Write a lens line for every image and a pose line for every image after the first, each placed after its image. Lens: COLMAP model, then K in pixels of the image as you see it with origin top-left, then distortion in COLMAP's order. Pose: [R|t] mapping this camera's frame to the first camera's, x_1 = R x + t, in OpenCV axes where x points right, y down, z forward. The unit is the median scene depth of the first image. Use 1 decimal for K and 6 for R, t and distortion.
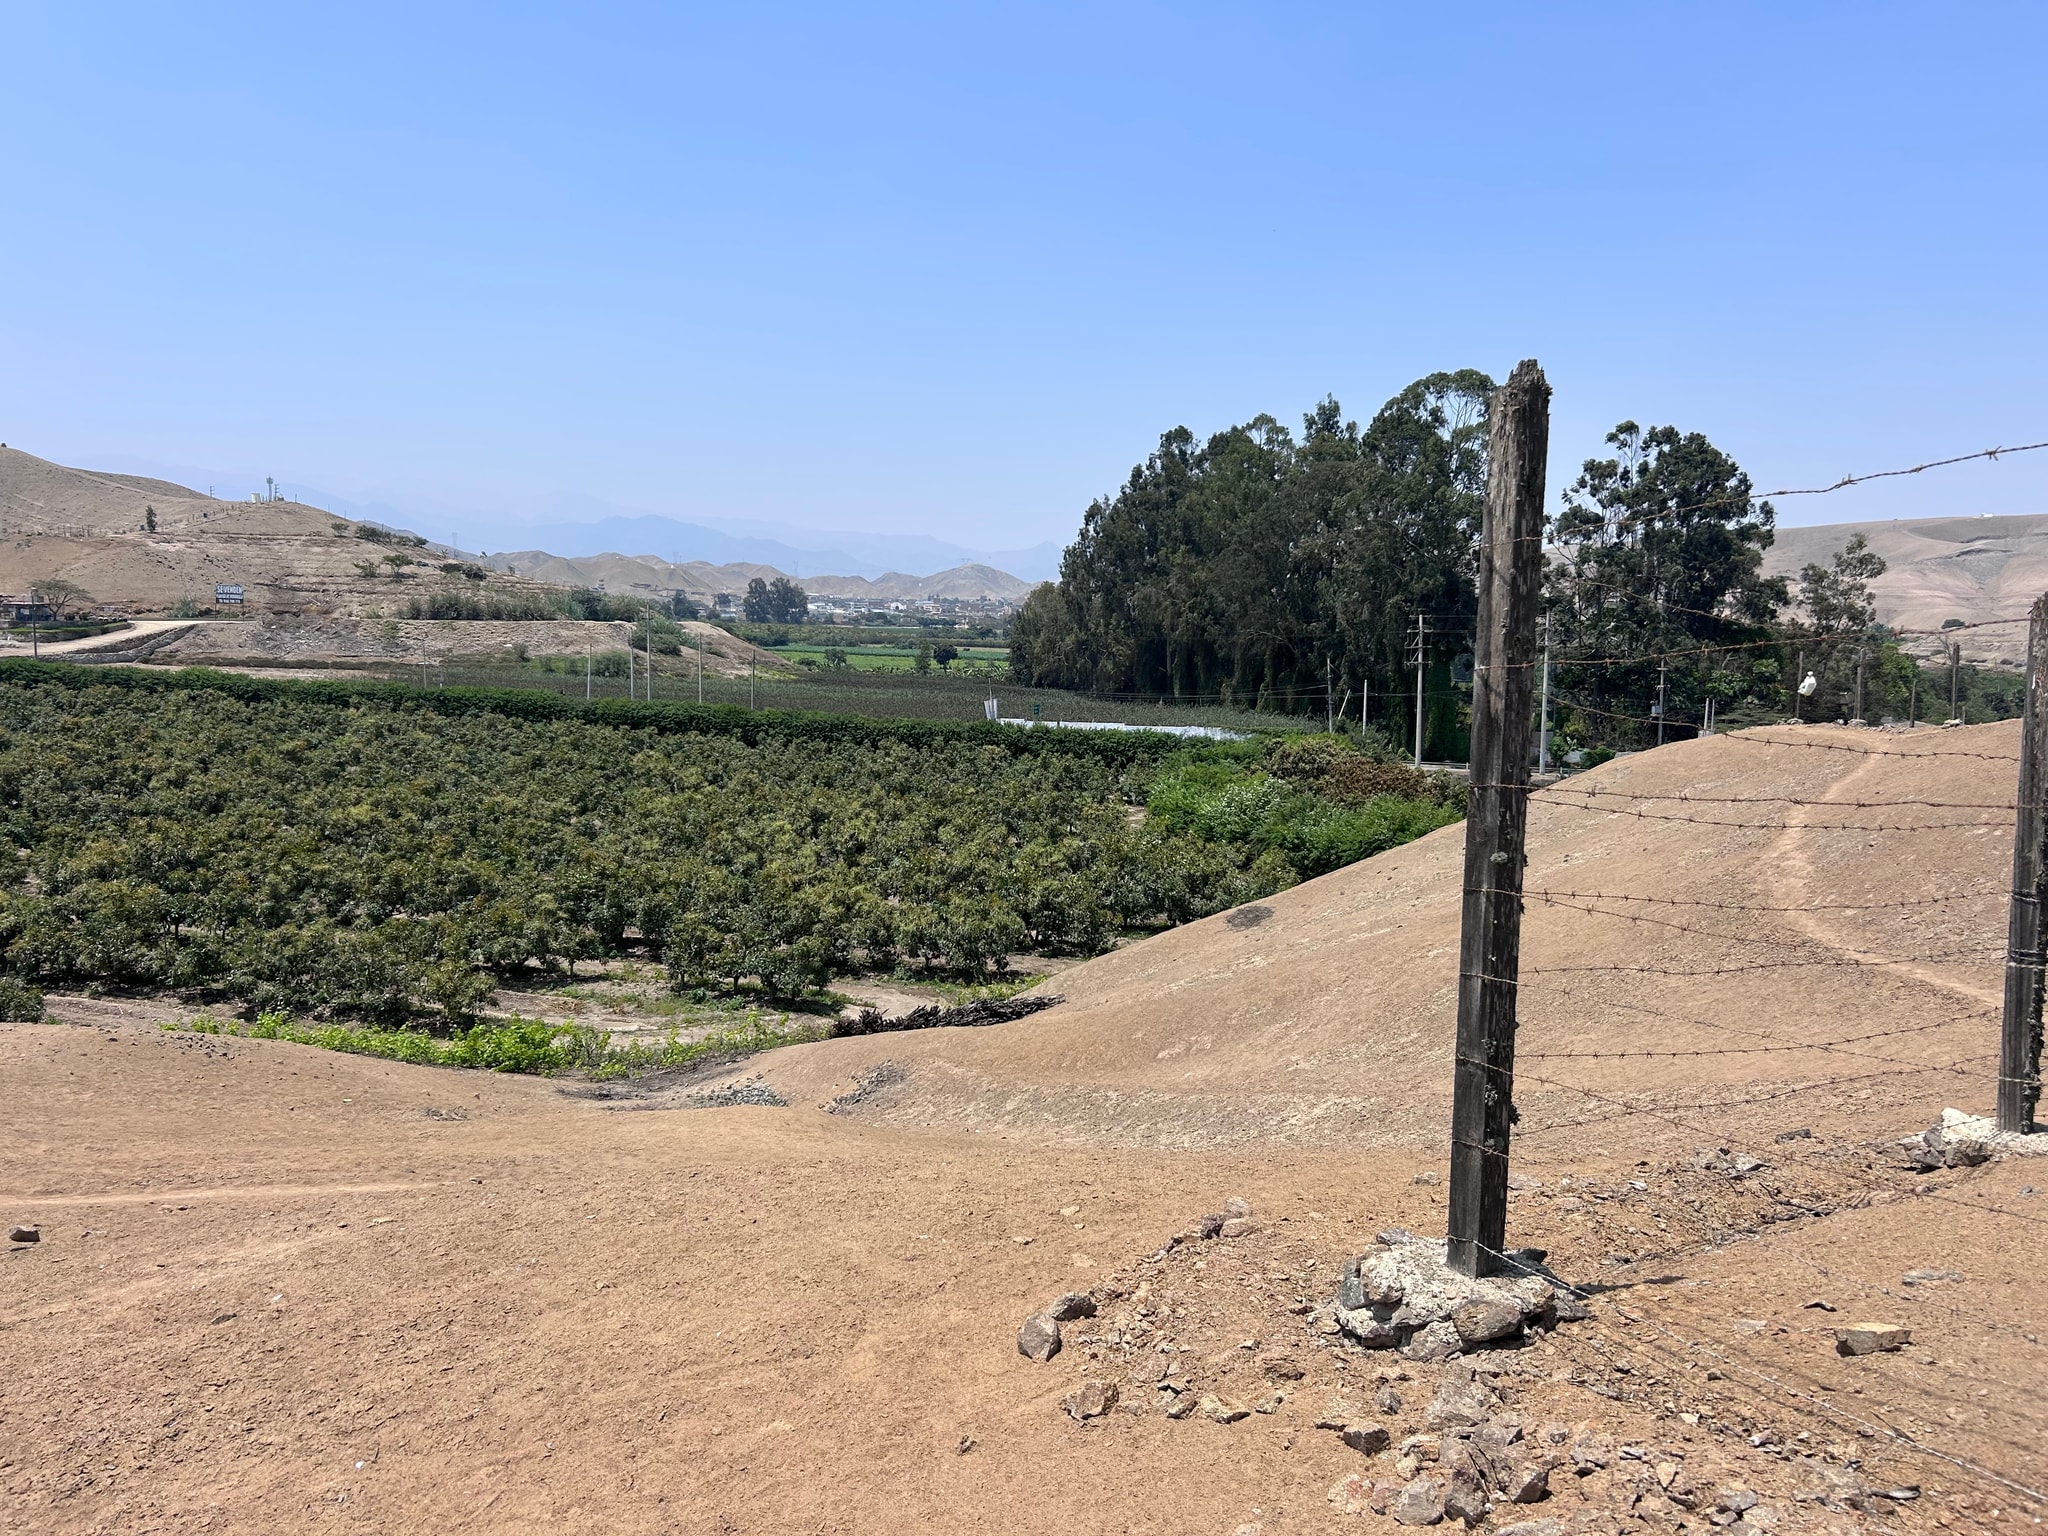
lens RADIAL K [[1540.0, 0, 1014.9], [0, 1540.0, 754.1], [0, 0, 1]] dist [0.065834, -0.082384]
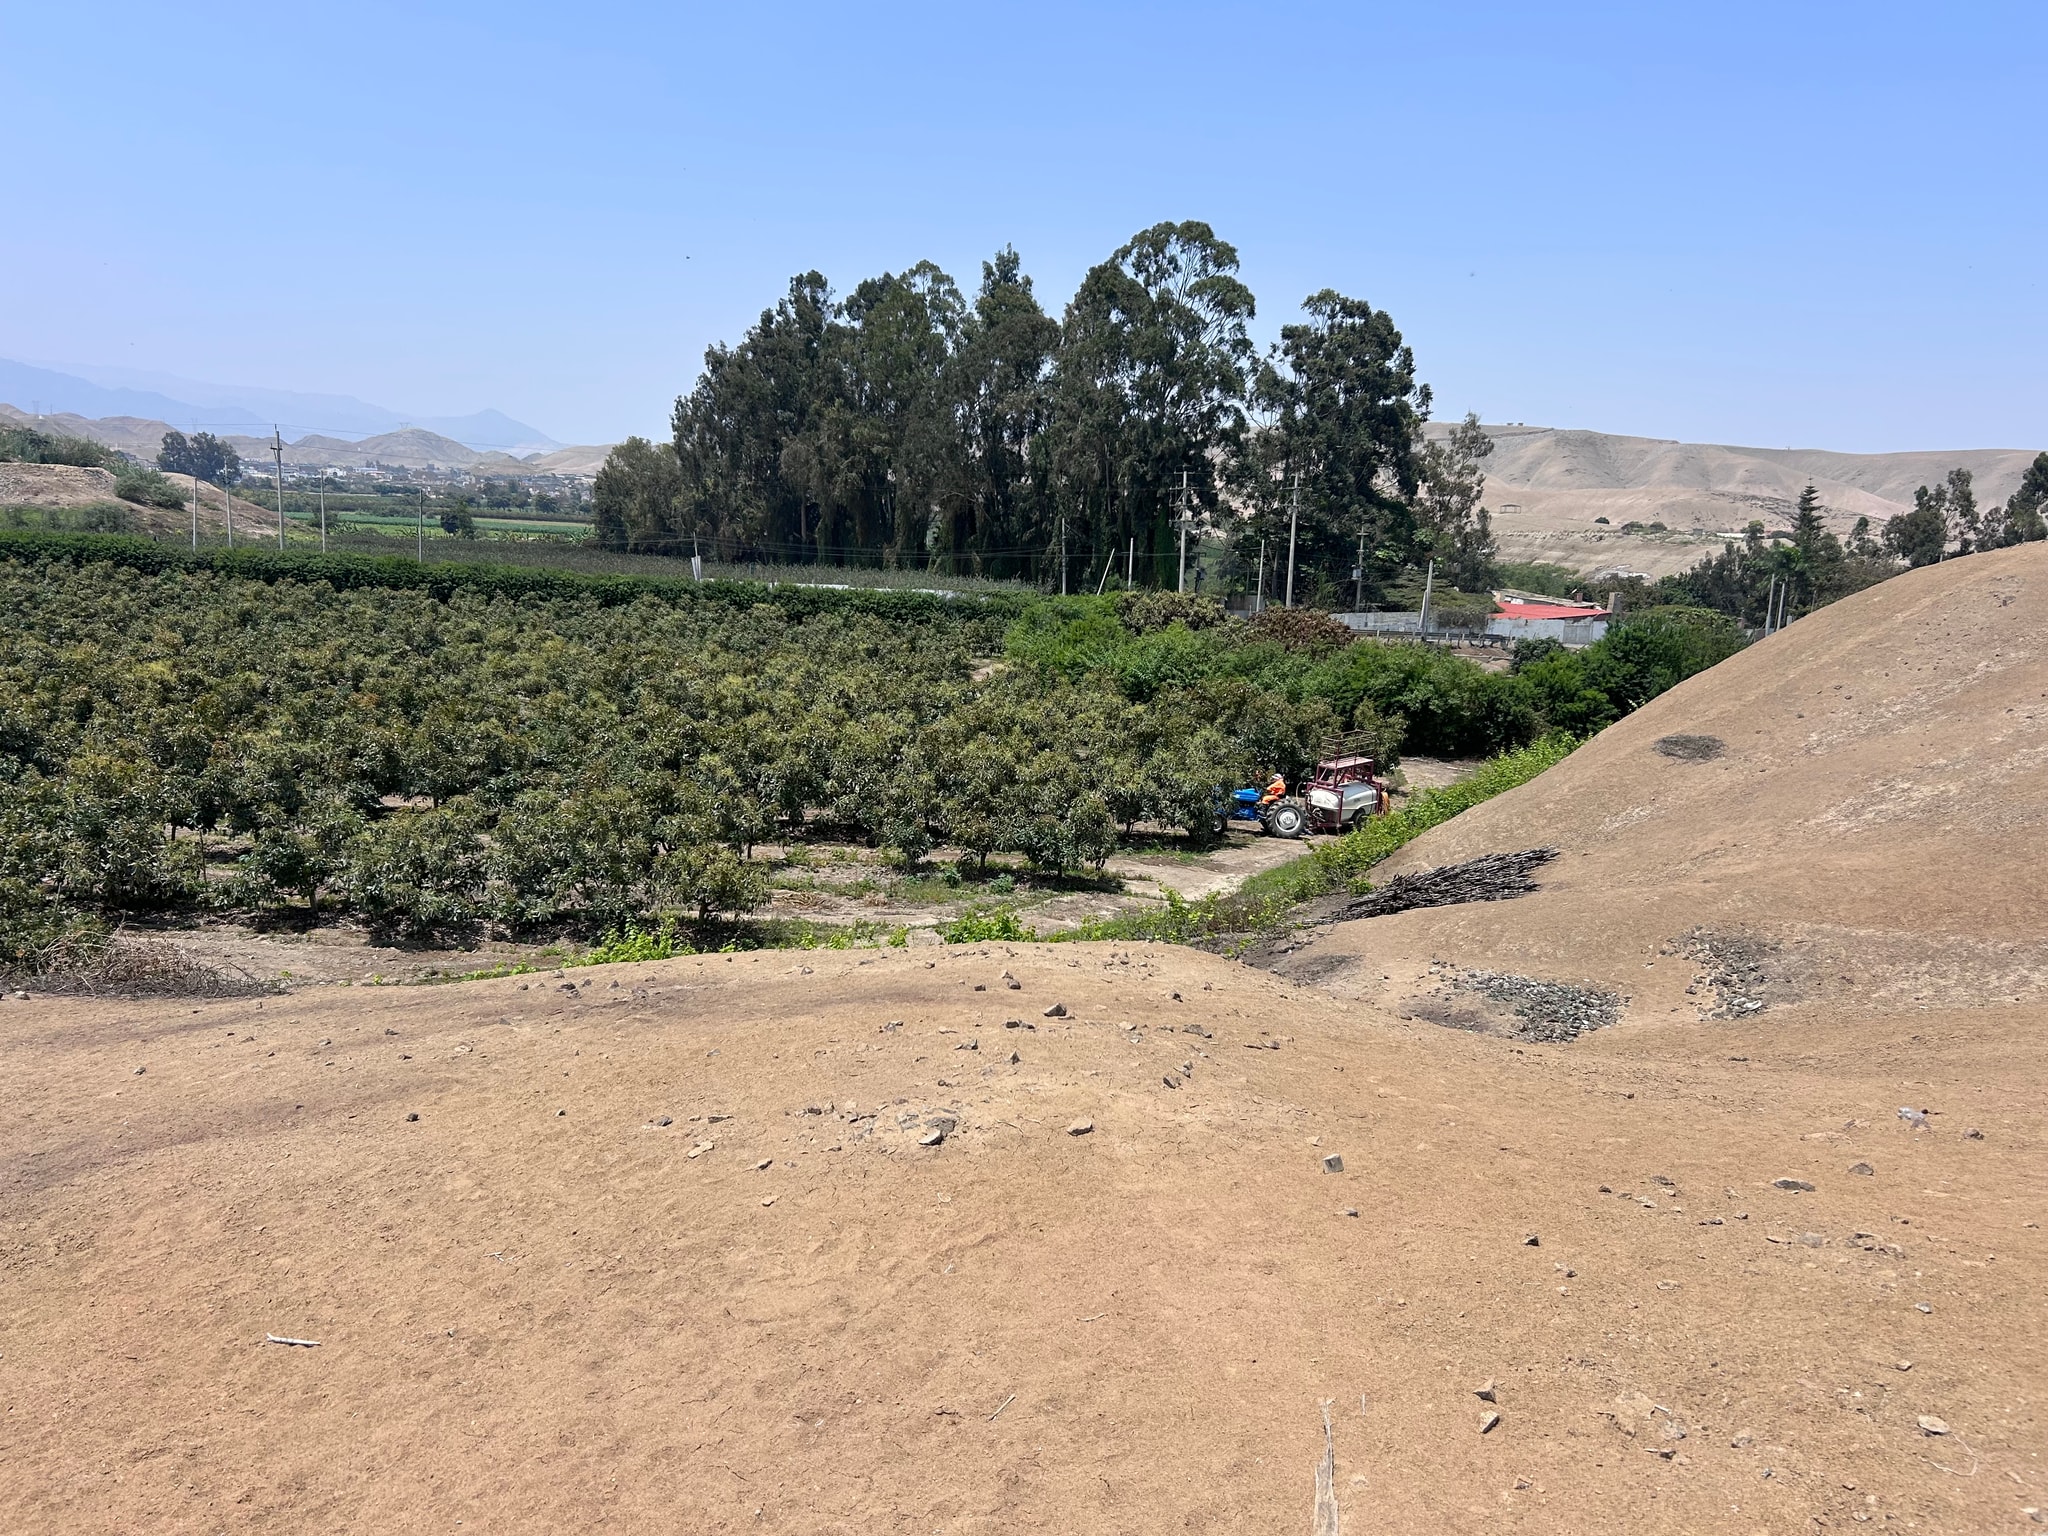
lens RADIAL K [[1540.0, 0, 1007.0], [0, 1540.0, 764.3], [0, 0, 1]] dist [0.065834, -0.082384]
pose [[0.942993, -0.032424, 0.331229, -0.113075], [0.005496, 0.996624, 0.081914, 0.009271], [-0.332767, -0.075424, 0.939988, 0.069225]]
